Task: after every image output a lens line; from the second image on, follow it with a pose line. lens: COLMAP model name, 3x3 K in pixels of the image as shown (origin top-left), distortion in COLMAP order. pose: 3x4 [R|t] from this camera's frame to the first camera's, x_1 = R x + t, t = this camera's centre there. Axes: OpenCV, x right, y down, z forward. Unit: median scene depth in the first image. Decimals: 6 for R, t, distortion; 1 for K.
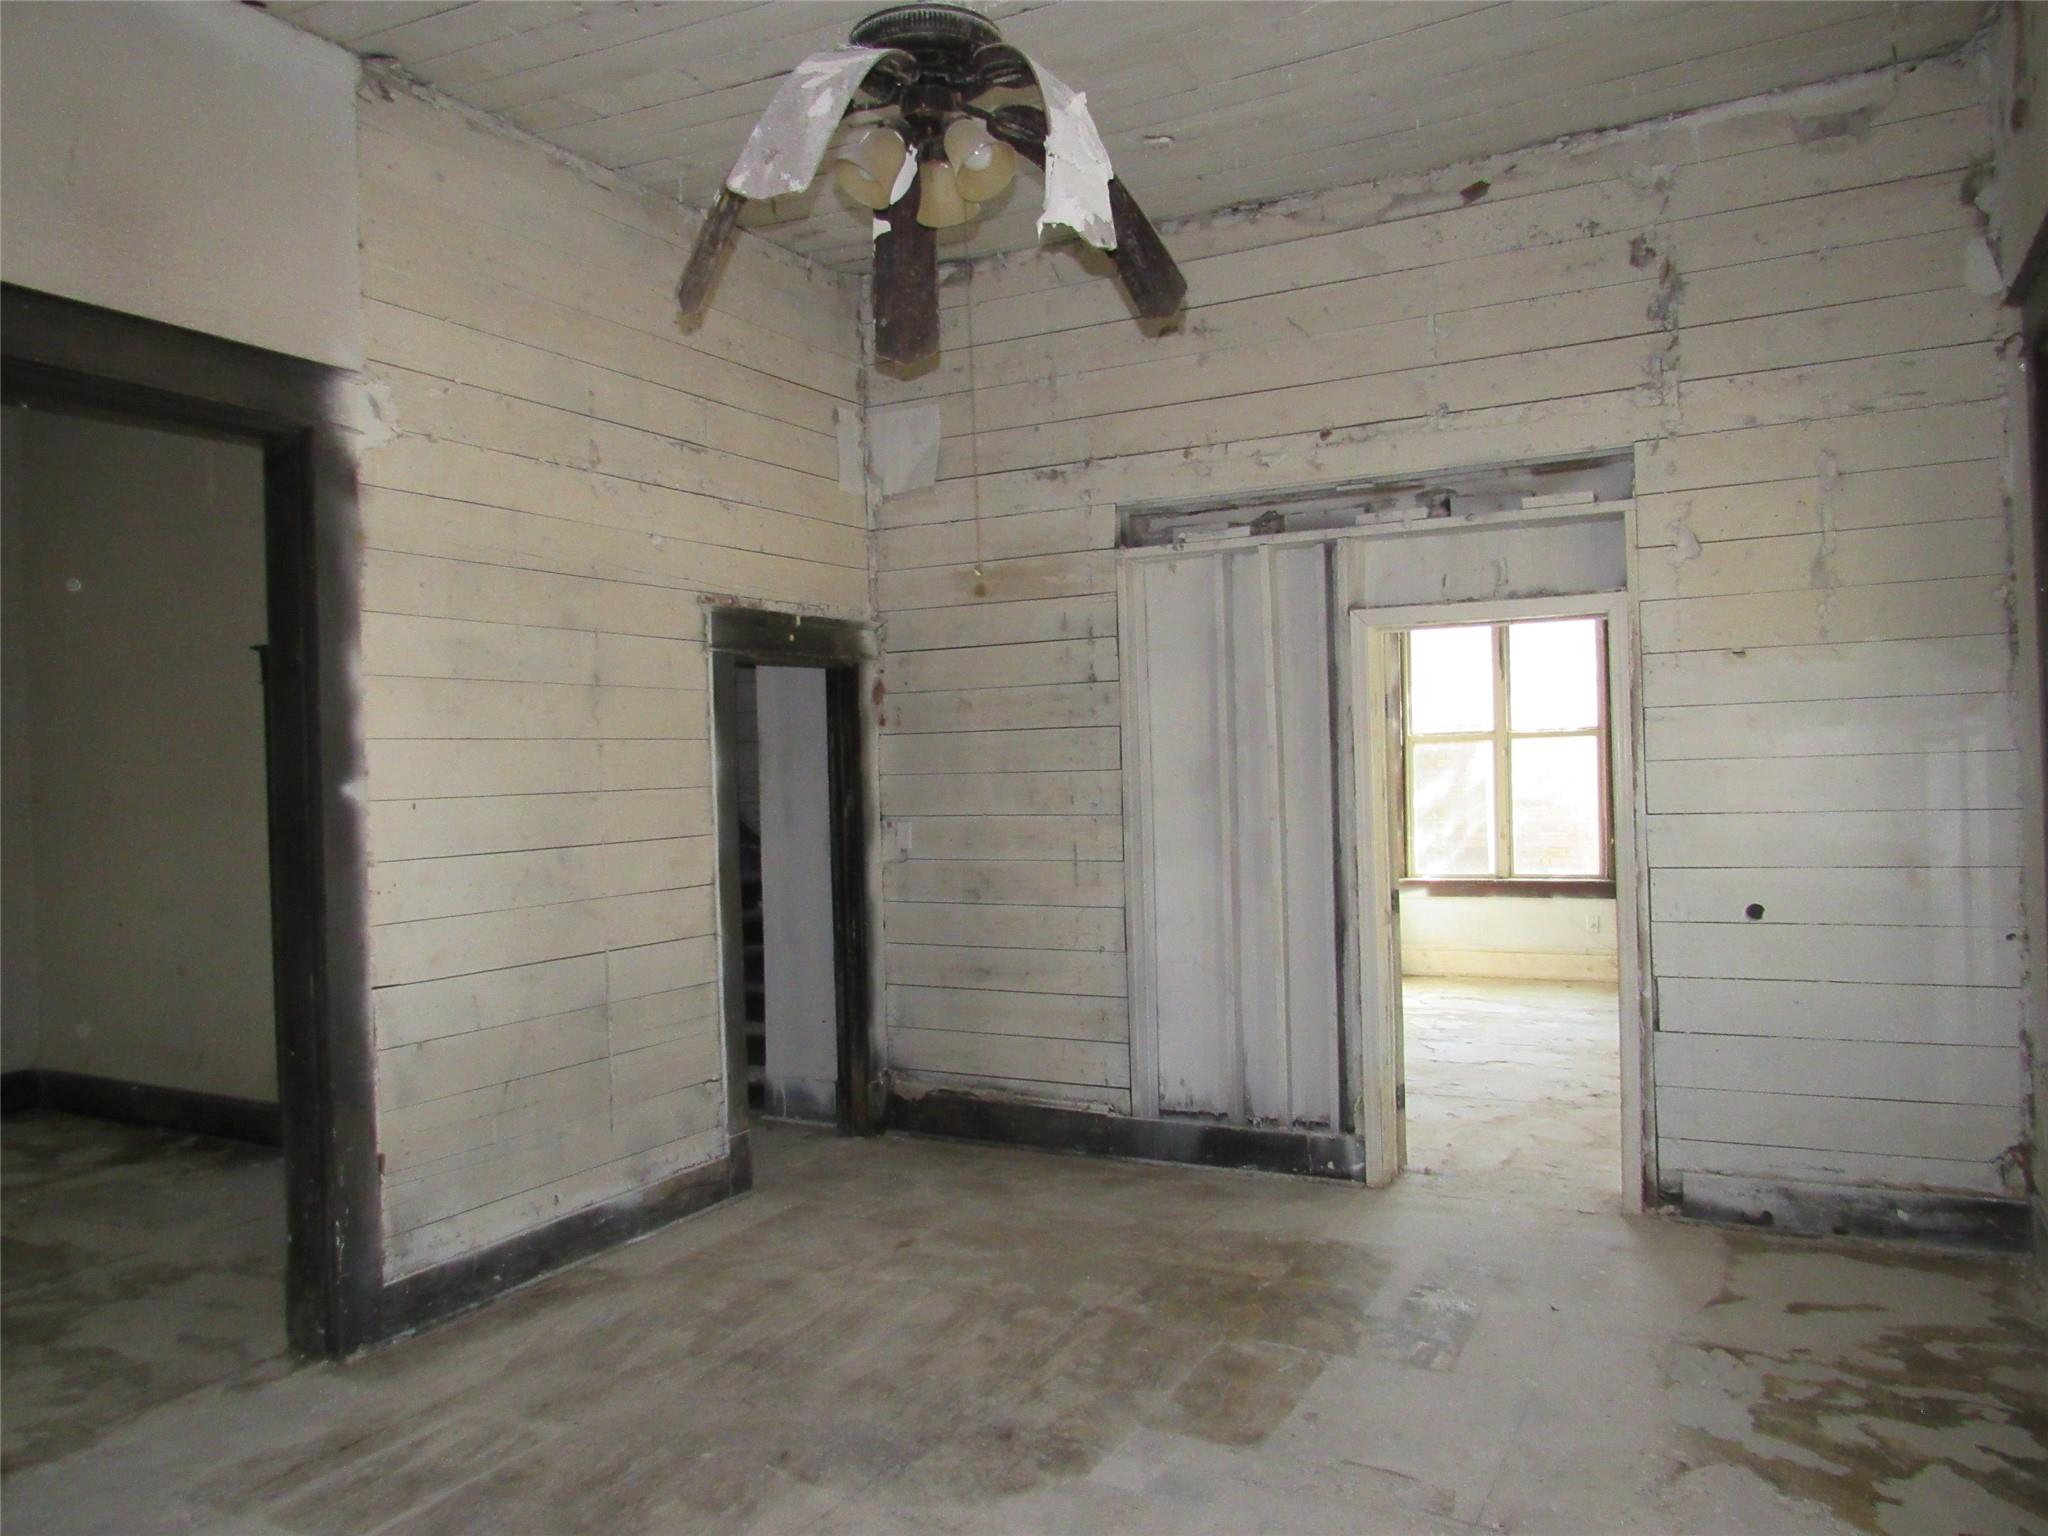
lens RADIAL K [[1486.3, 0, 1024.0], [0, 1486.3, 768.0], [0, 0, 1]] dist [-0.034635, -0.002412]
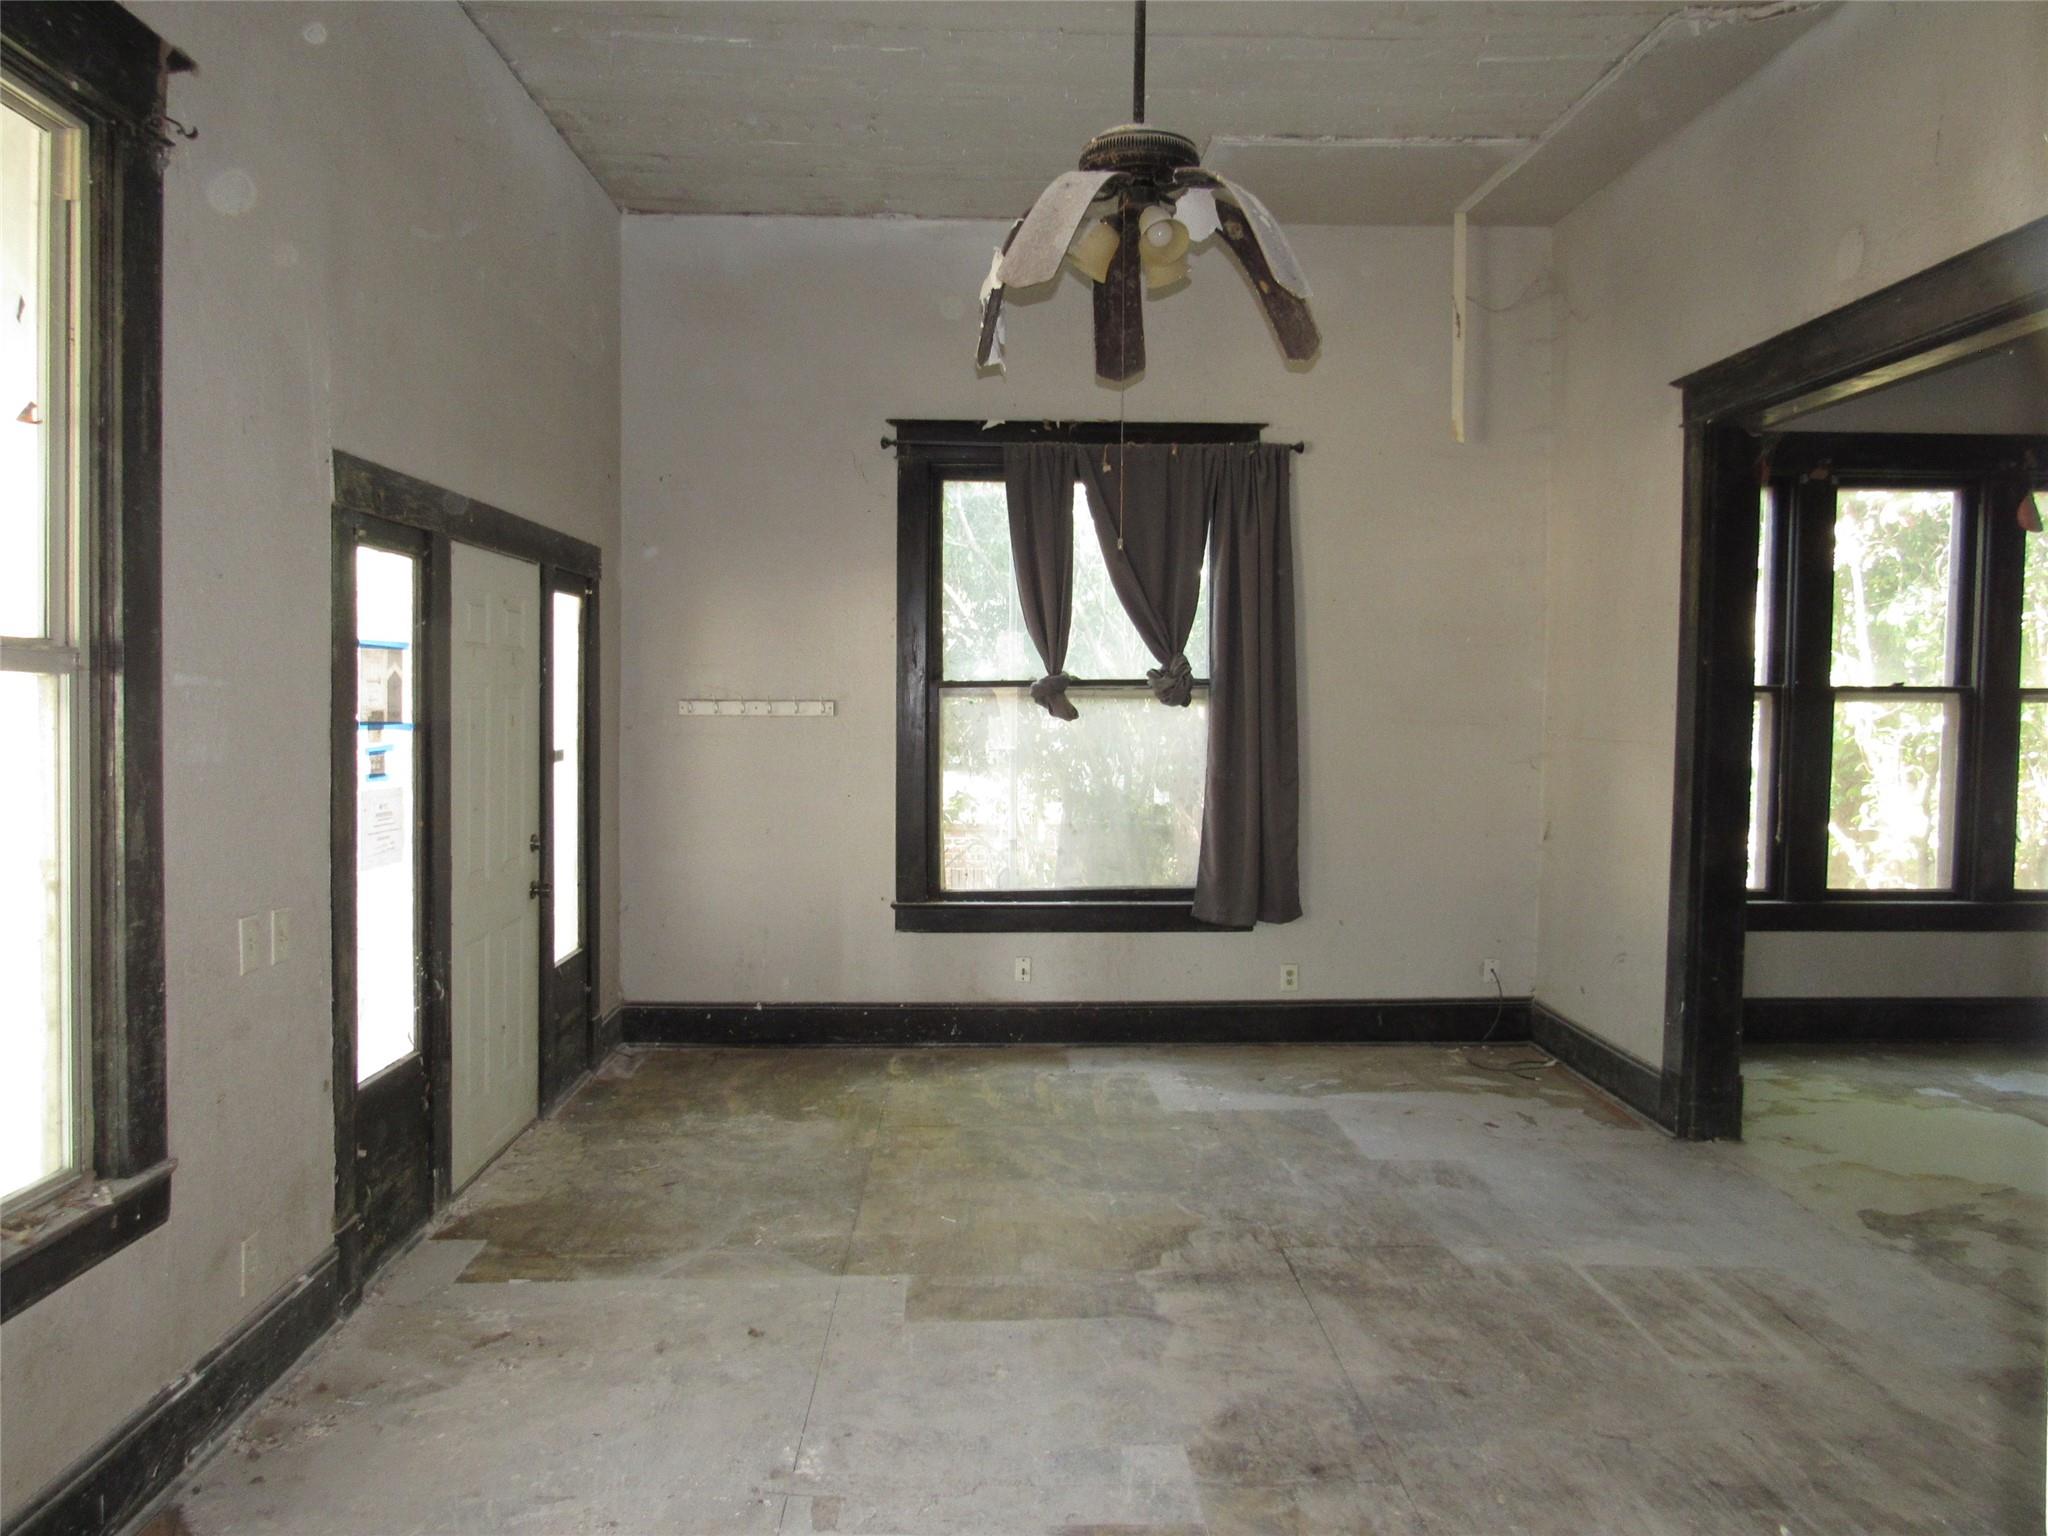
lens RADIAL K [[1444.3, 0, 1024.0], [0, 1444.3, 768.0], [0, 0, 1]] dist [-0.024107, 0.001770]
pose [[-0.868654, 0.038909, -0.493889, 0.544915], [0.009688, 0.998055, 0.061588, -0.012661], [0.495324, 0.048714, -0.867341, 1.650618]]
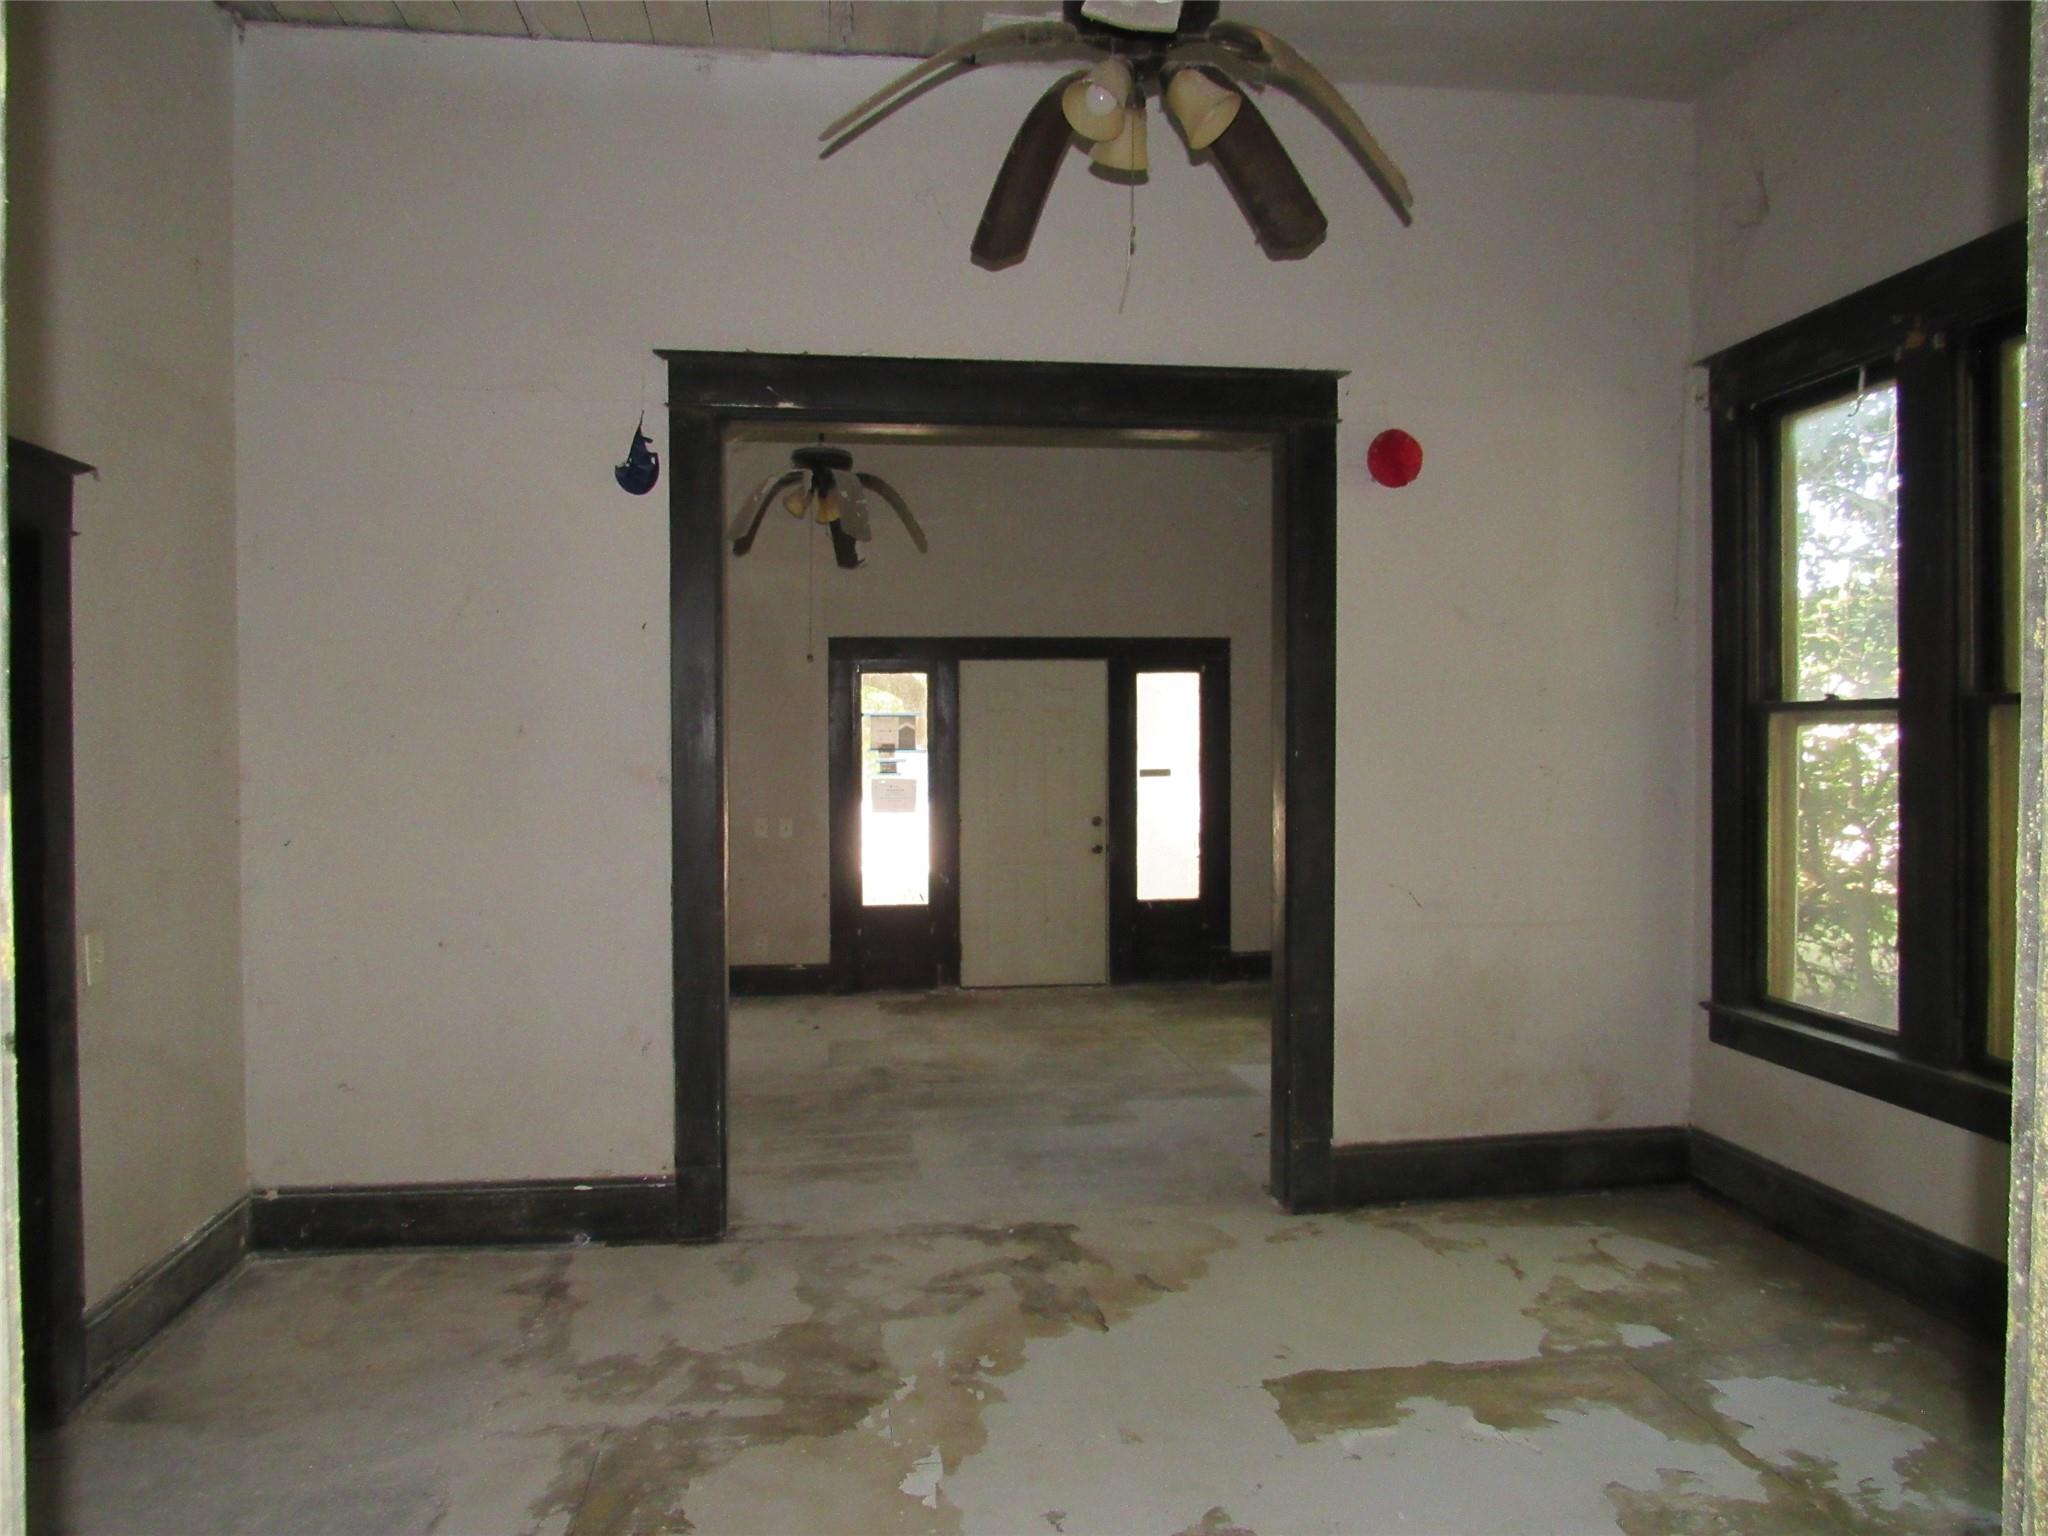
lens RADIAL K [[1486.3, 0, 1024.0], [0, 1486.3, 768.0], [0, 0, 1]] dist [-0.034635, -0.002412]
pose [[-0.586722, 0.003507, 0.809781, -1.879515], [0.017734, 0.999806, 0.008519, 0.033274], [-0.809594, 0.019359, -0.586671, 1.771891]]
